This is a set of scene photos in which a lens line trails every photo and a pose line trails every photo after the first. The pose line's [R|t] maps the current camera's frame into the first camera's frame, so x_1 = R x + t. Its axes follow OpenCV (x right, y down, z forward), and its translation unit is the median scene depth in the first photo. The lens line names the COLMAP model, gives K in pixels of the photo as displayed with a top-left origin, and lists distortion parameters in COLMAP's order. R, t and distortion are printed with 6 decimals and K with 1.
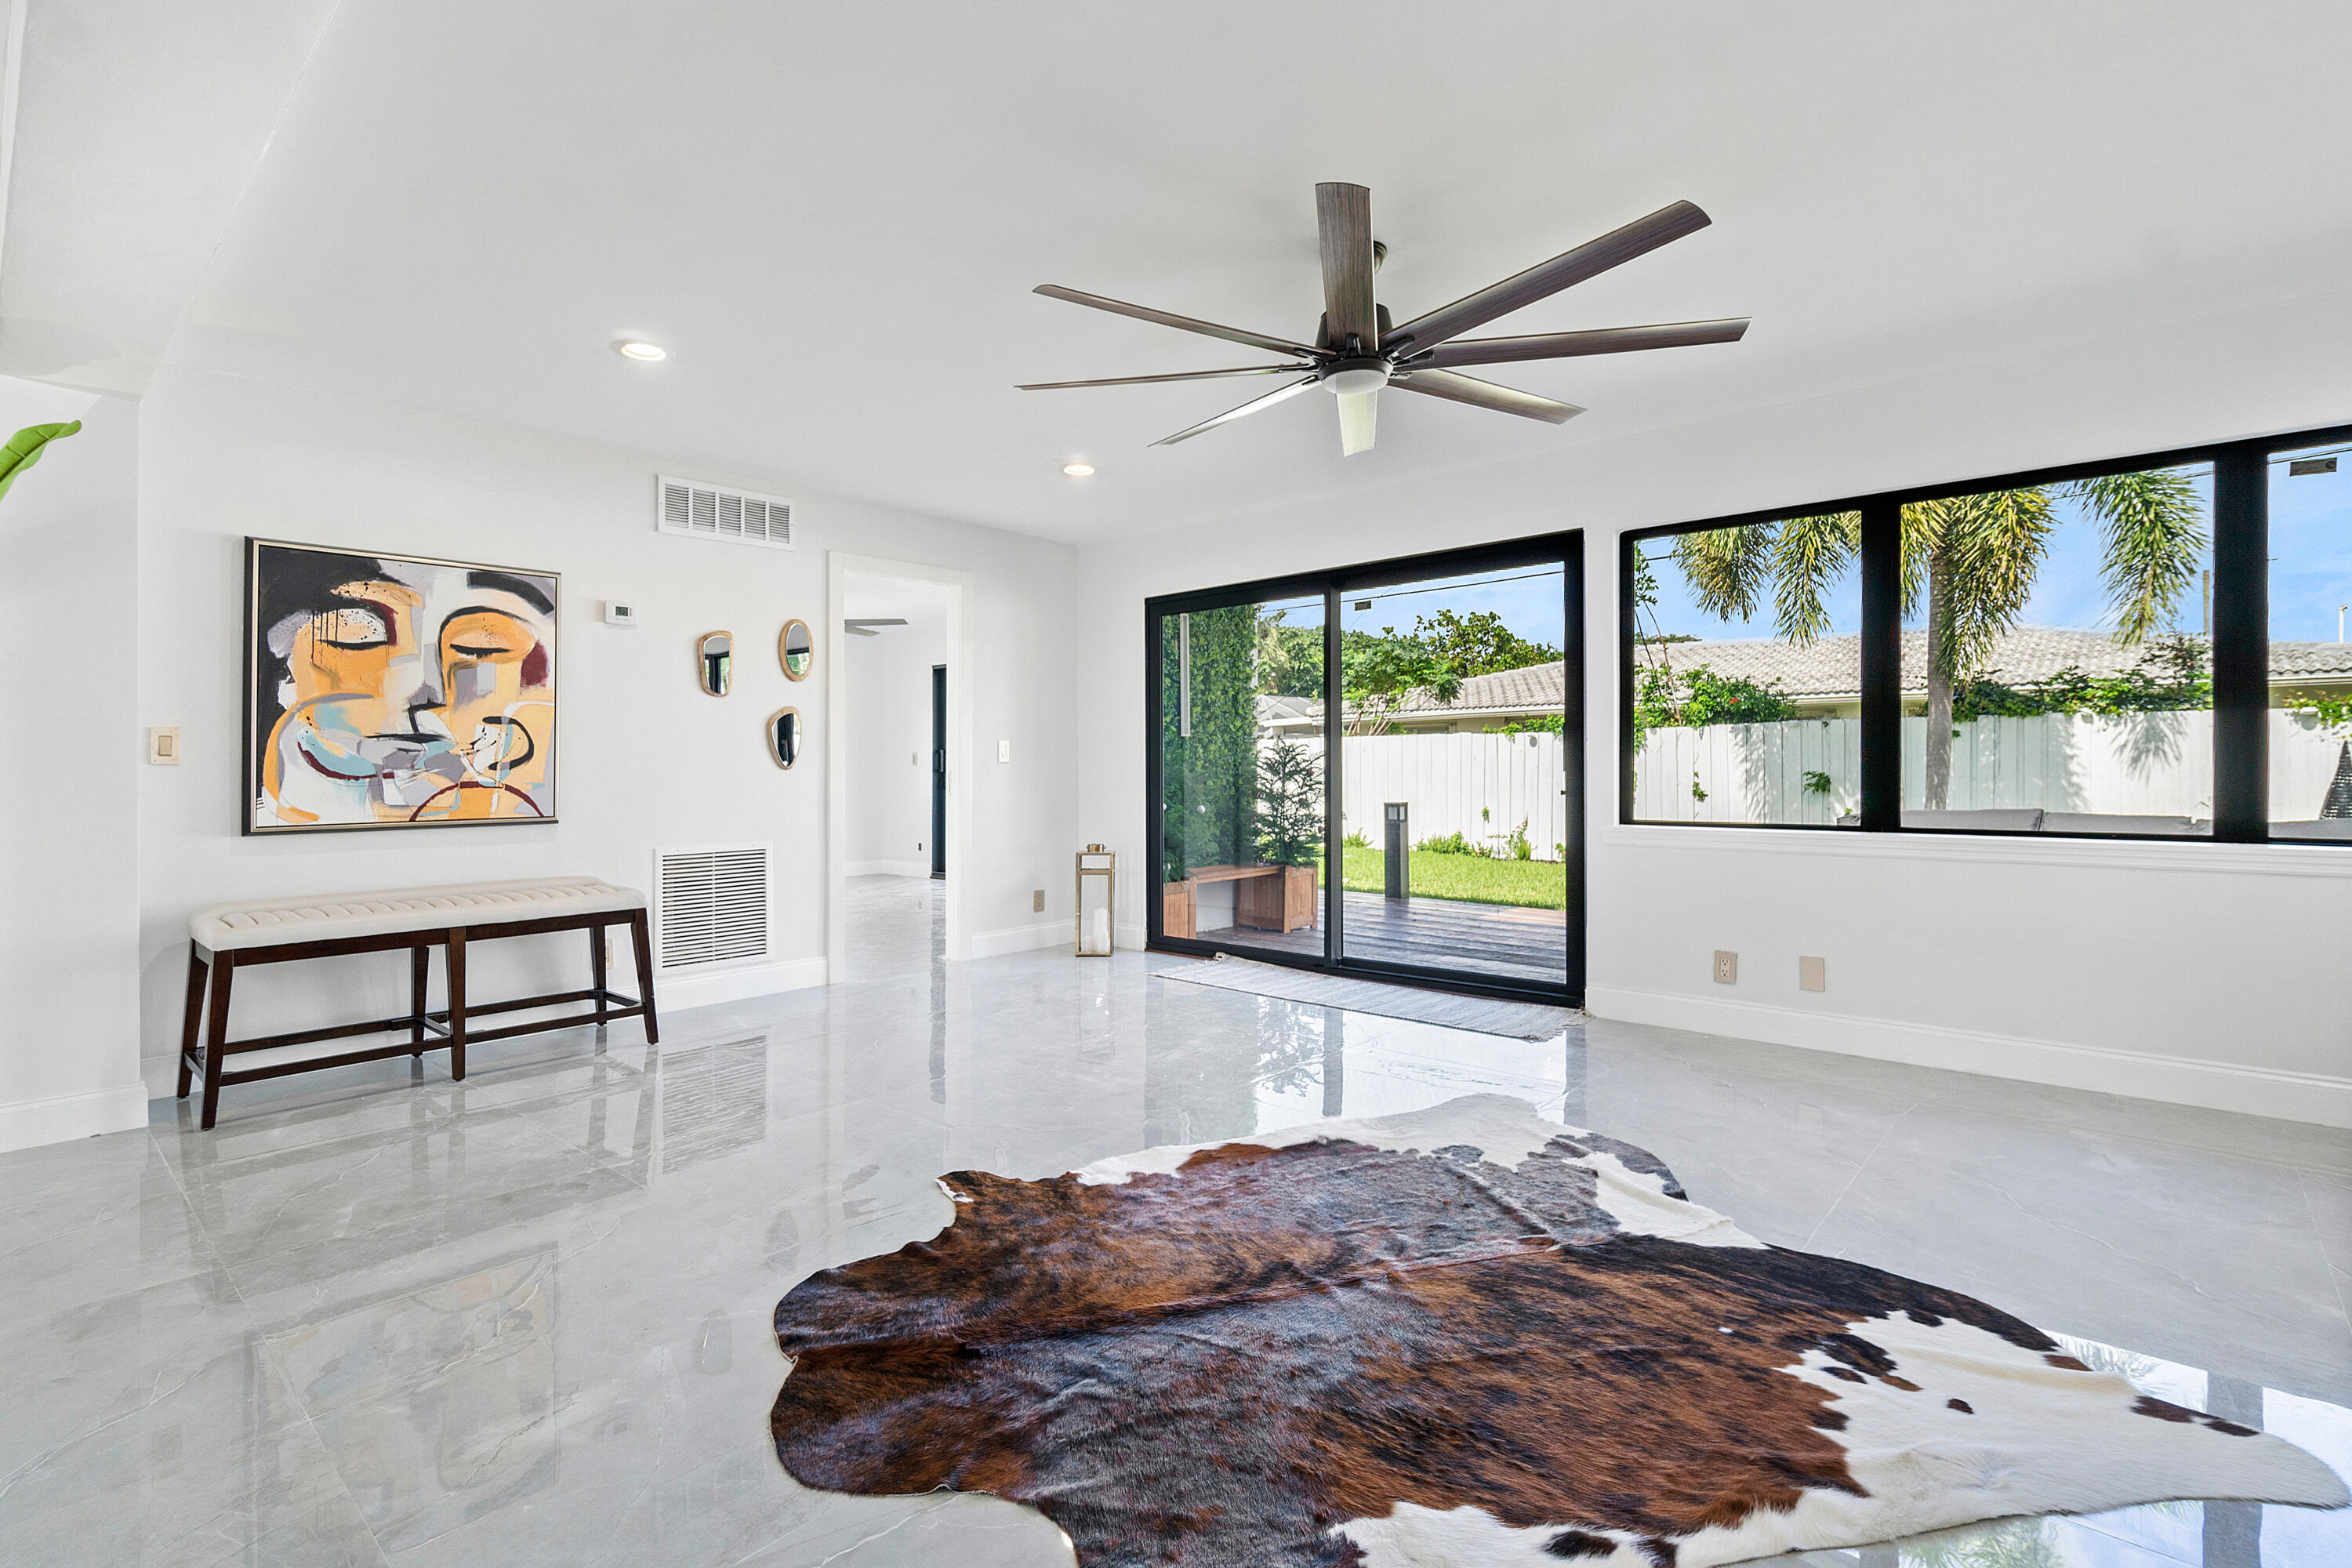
lens RADIAL K [[1169.0, 0, 1169.8], [0, 1169.0, 829.6], [0, 0, 1]] dist [-0.001696, -0.000112]
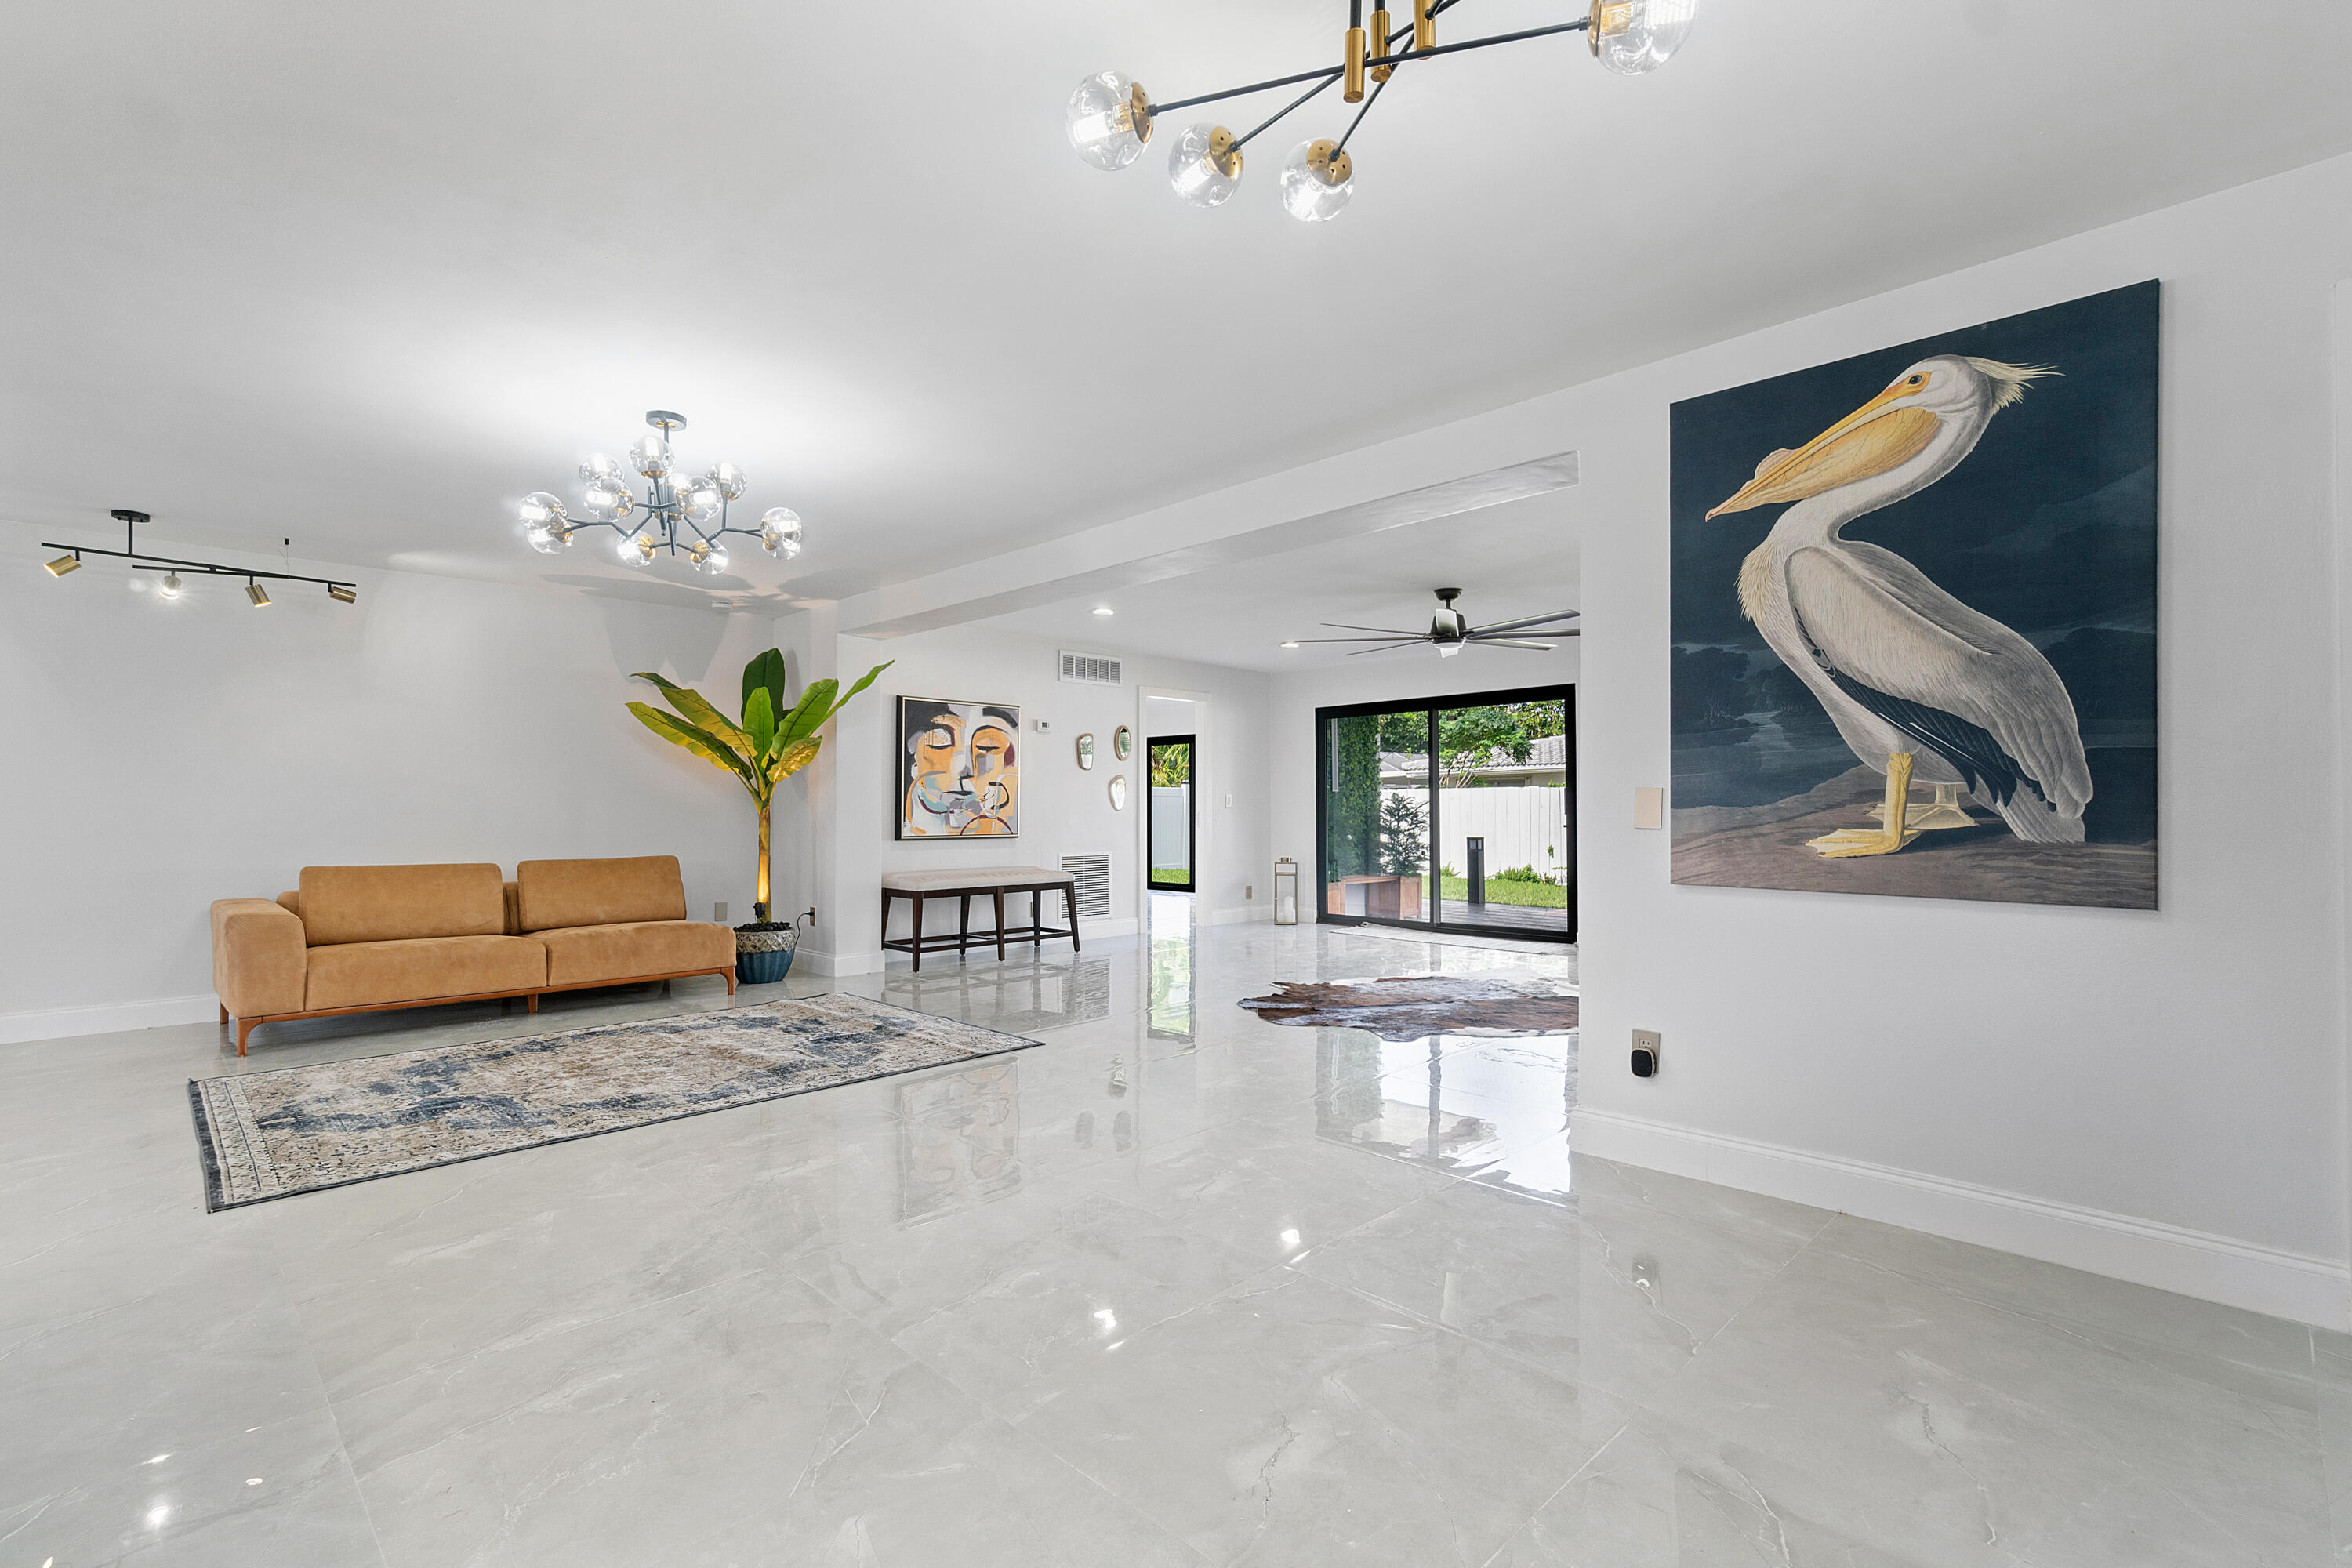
lens RADIAL K [[1036.8, 0, 1168.1], [0, 1036.8, 810.9], [0, 0, 1]] dist [0.000769, -0.000087]
pose [[0.994676, 0.007020, -0.102817, -0.092421], [-0.012644, 0.998453, -0.054149, 0.033002], [0.102277, 0.055161, 0.993225, -0.550526]]
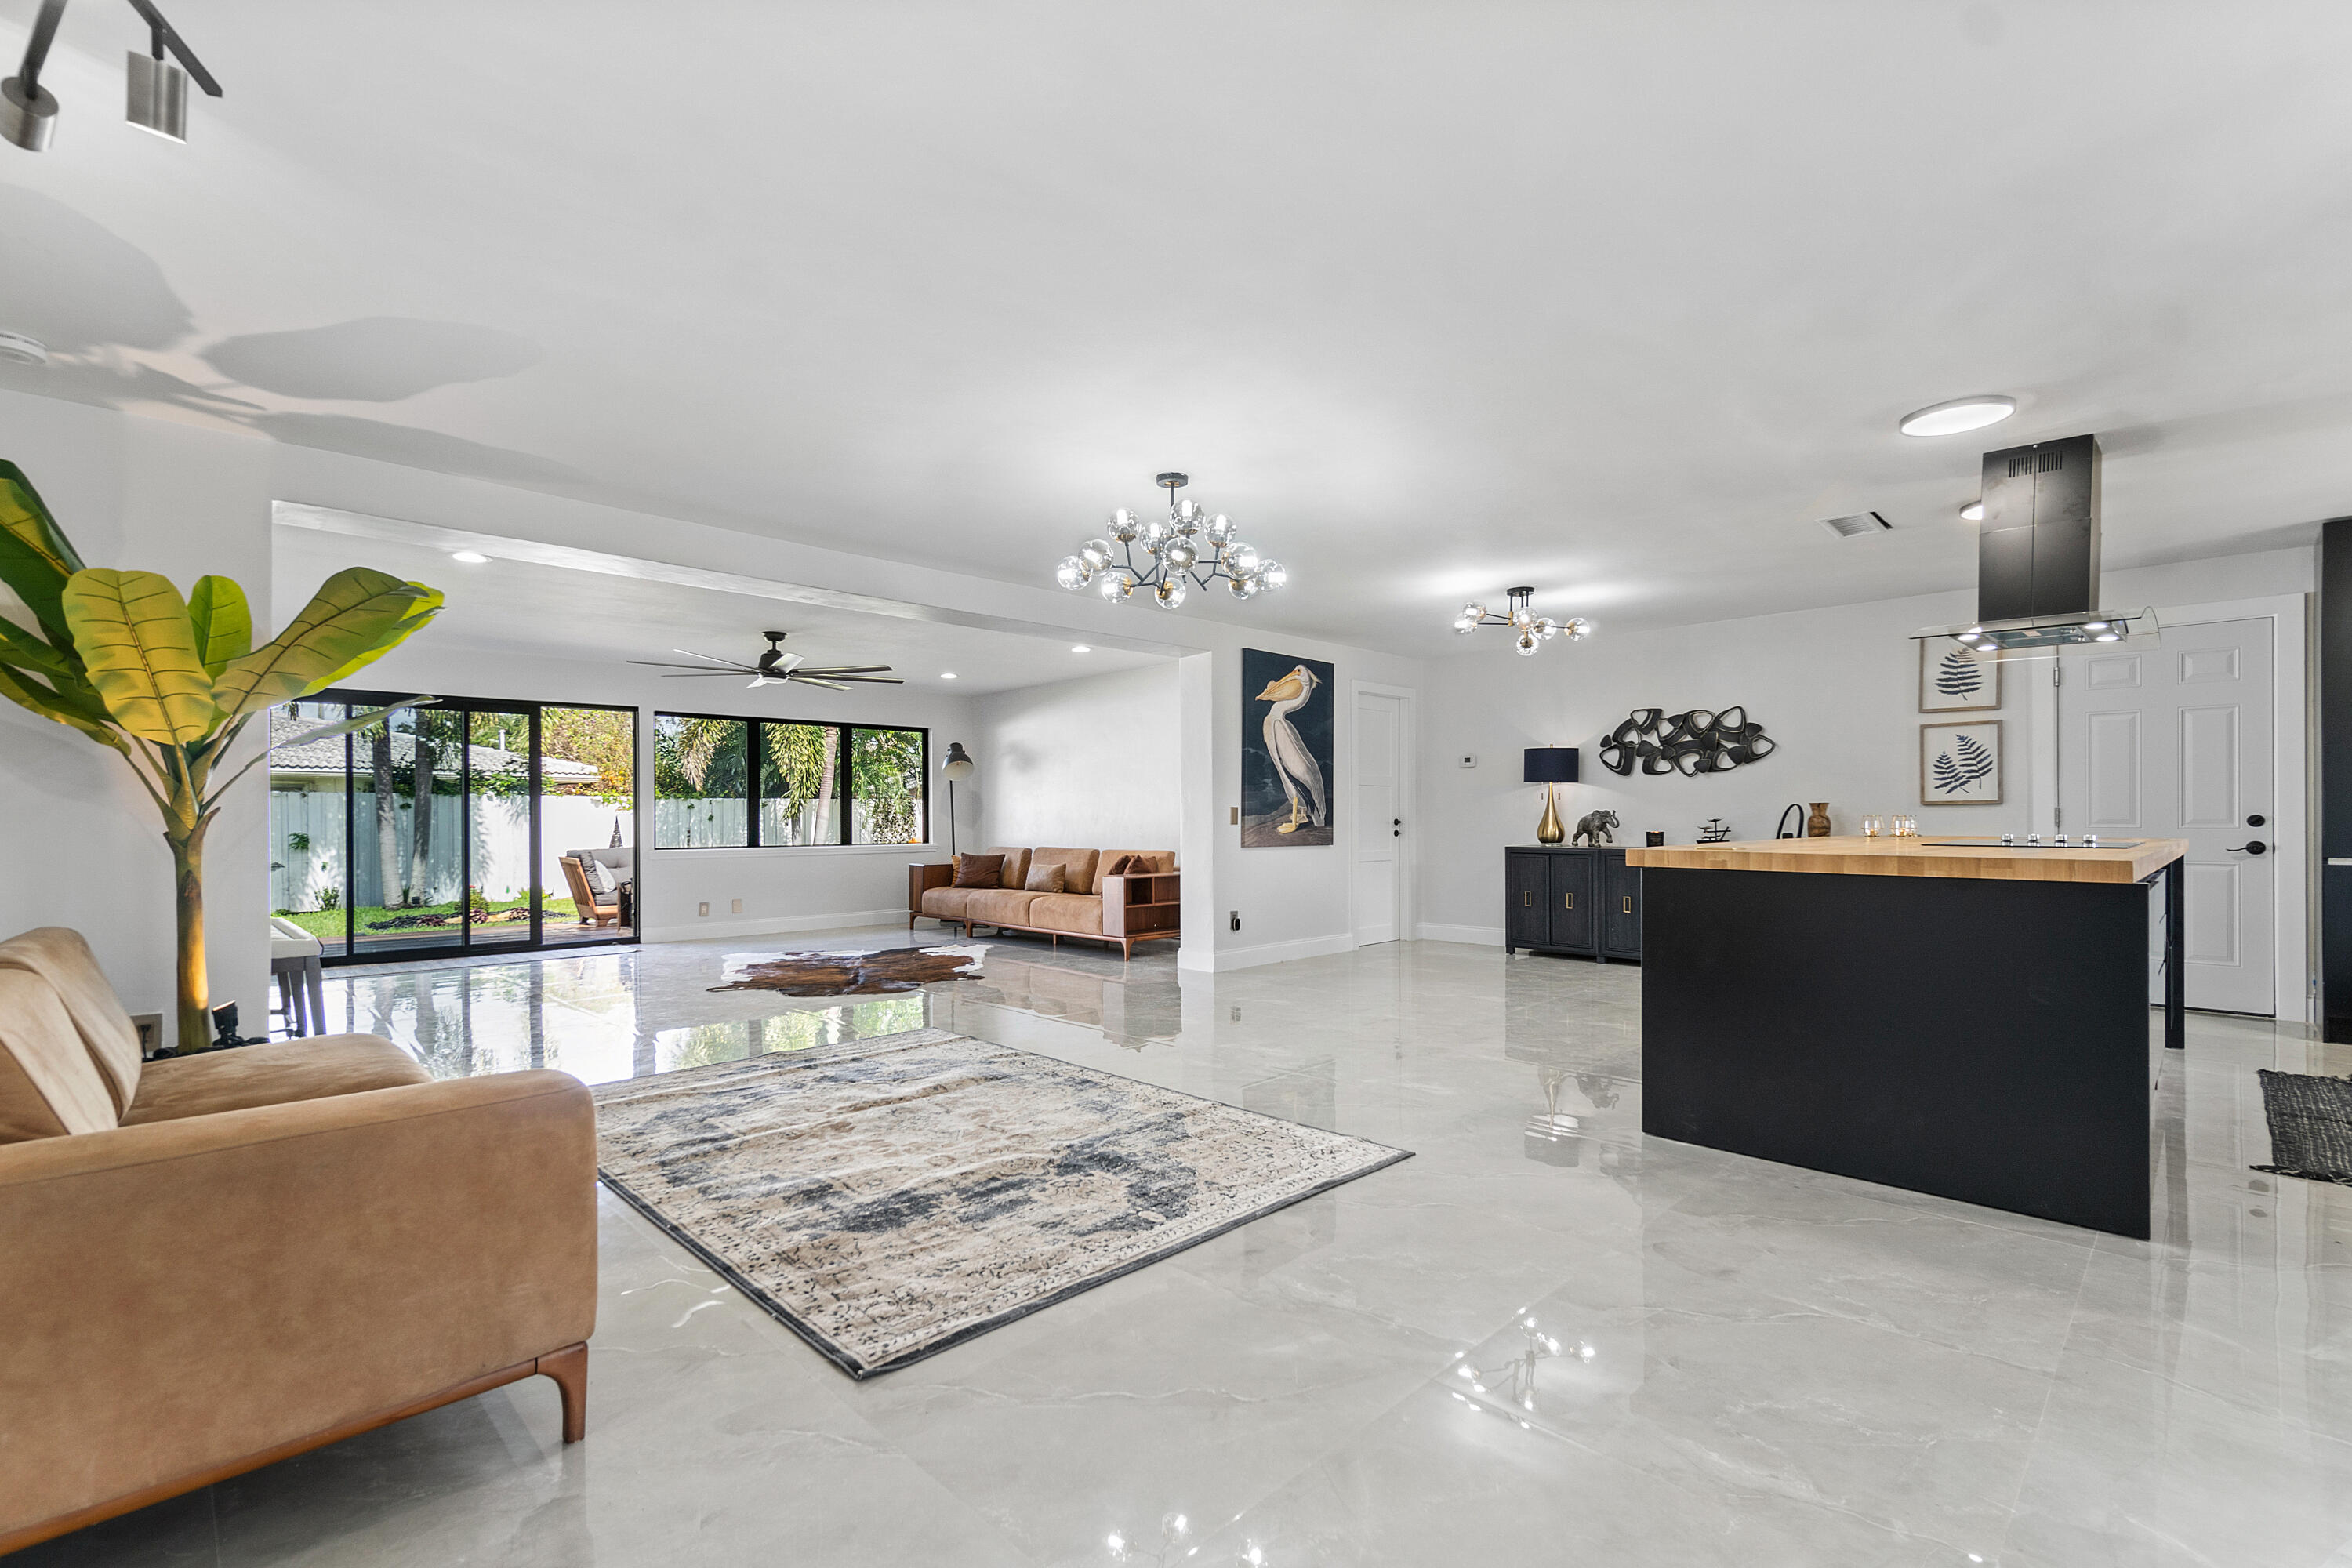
lens RADIAL K [[1036.8, 0, 1168.1], [0, 1036.8, 810.9], [0, 0, 1]] dist [0.000769, -0.000087]
pose [[0.112962, 0.016836, 0.993457, -1.011854], [0.059871, 0.997924, -0.023720, 0.020375], [-0.991794, 0.062158, 0.111720, -0.117888]]
